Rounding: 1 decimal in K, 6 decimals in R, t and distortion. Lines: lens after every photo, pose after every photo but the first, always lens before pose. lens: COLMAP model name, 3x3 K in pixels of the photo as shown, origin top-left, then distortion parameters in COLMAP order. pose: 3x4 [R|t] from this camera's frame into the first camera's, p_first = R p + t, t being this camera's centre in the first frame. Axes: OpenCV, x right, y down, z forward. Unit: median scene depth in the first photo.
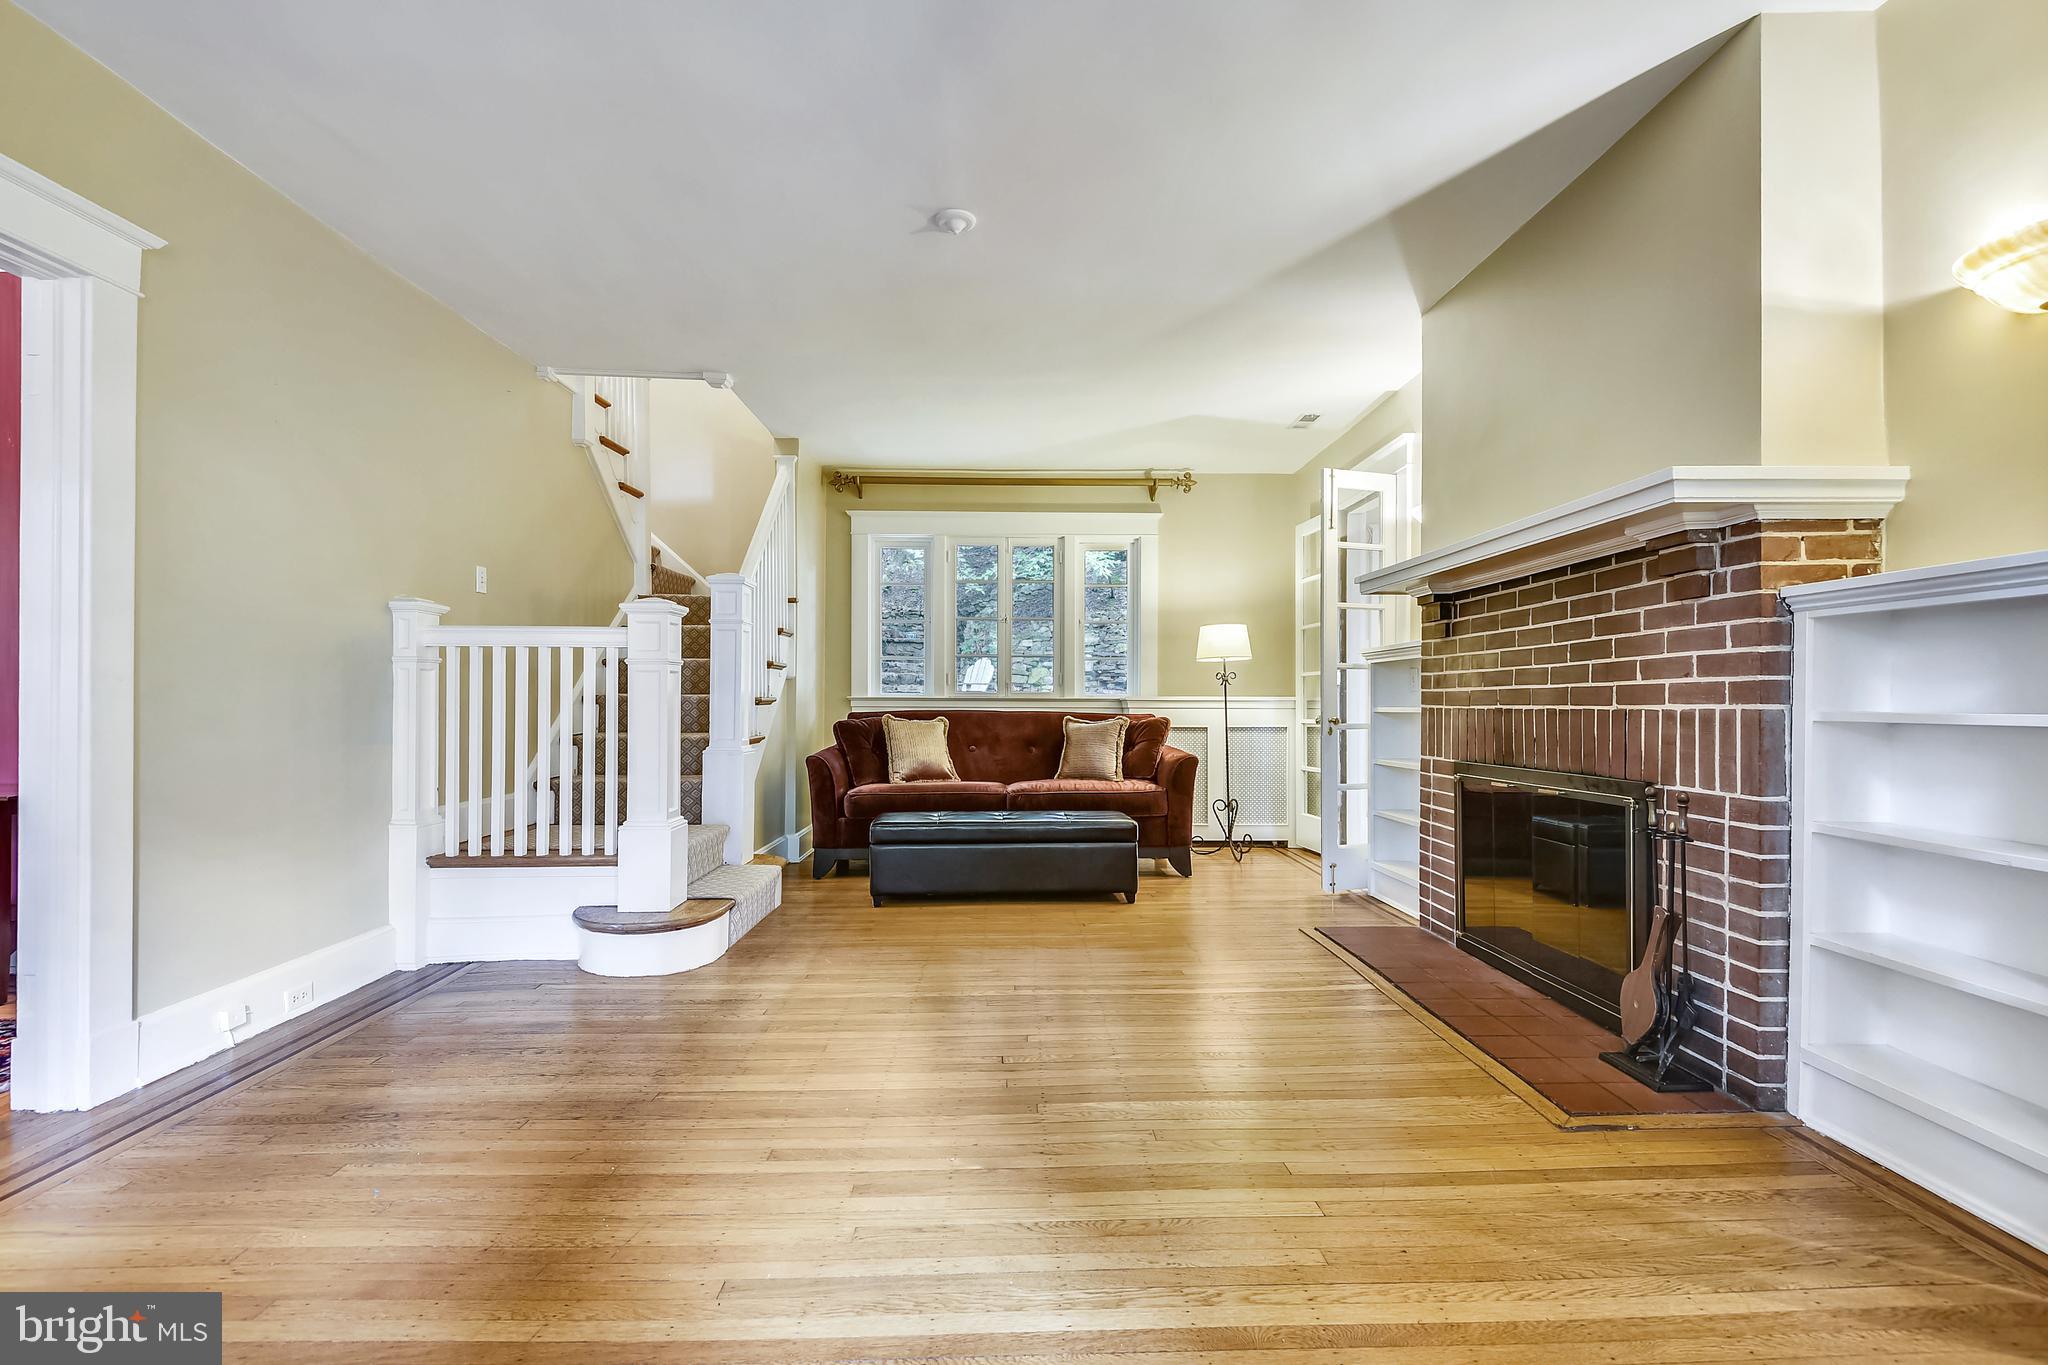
lens RADIAL K [[929.8, 0, 1011.1], [0, 929.8, 695.5], [0, 0, 1]] dist [0.013575, -0.004237]
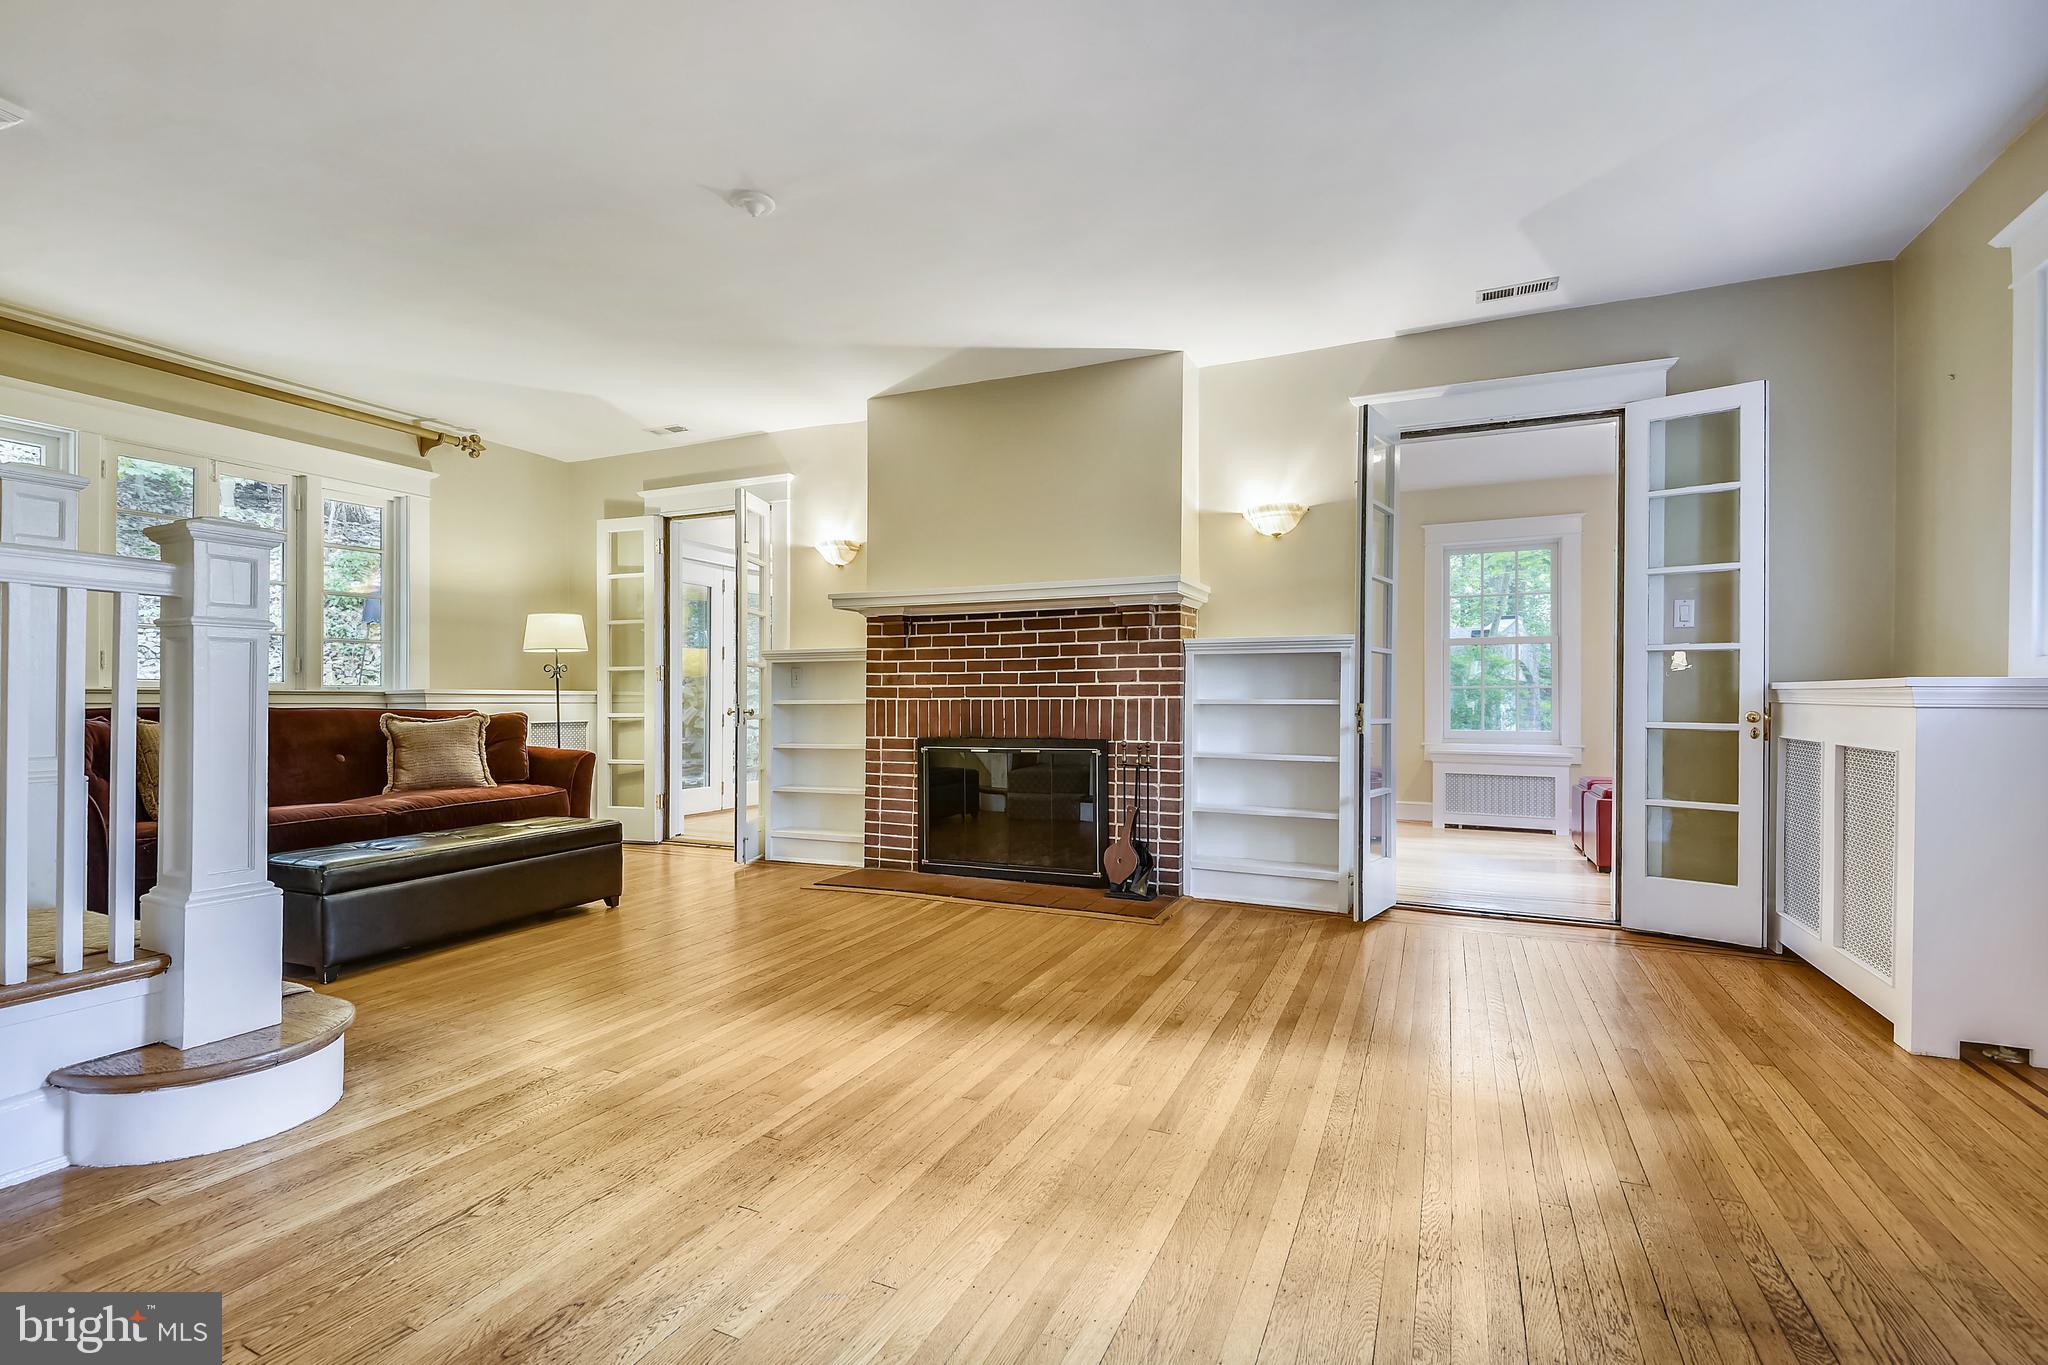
lens RADIAL K [[929.8, 0, 1024.8], [0, 929.8, 701.9], [0, 0, 1]] dist [0.013575, -0.004237]
pose [[0.428753, -0.002956, 0.903417, -0.838616], [-0.006343, 0.999960, 0.006283, 0.008530], [-0.903399, -0.008424, 0.428718, 0.321717]]
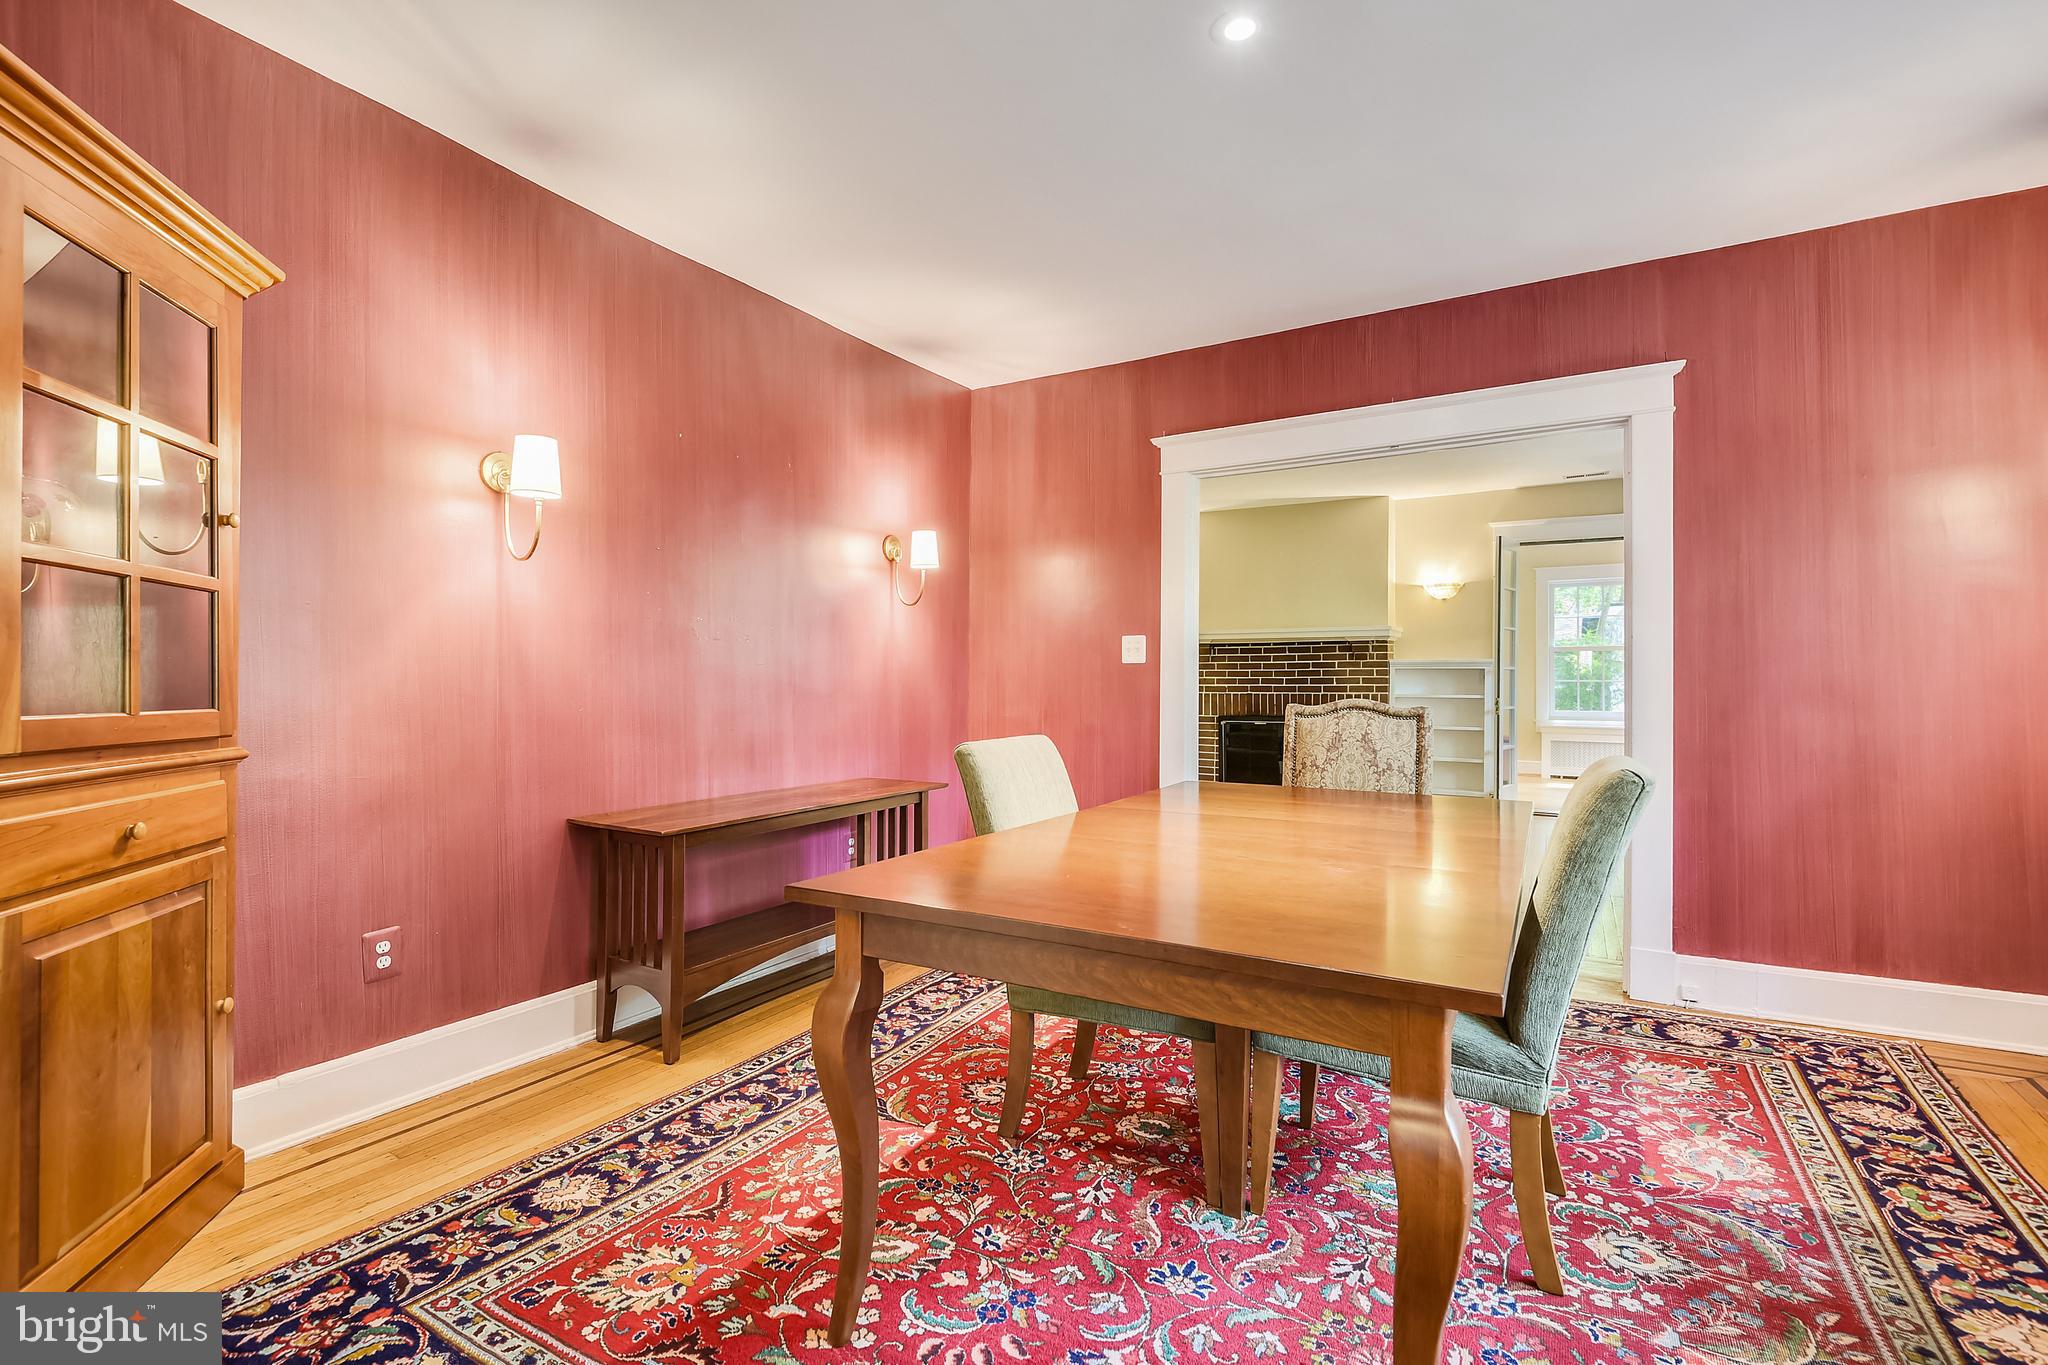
lens RADIAL K [[929.8, 0, 1018.6], [0, 929.8, 677.1], [0, 0, 1]] dist [0.013575, -0.004237]
pose [[0.517829, -0.003845, 0.855475, -2.124998], [-0.003502, 0.999972, 0.006614, -0.048960], [-0.855477, -0.006421, 0.517801, 0.269725]]
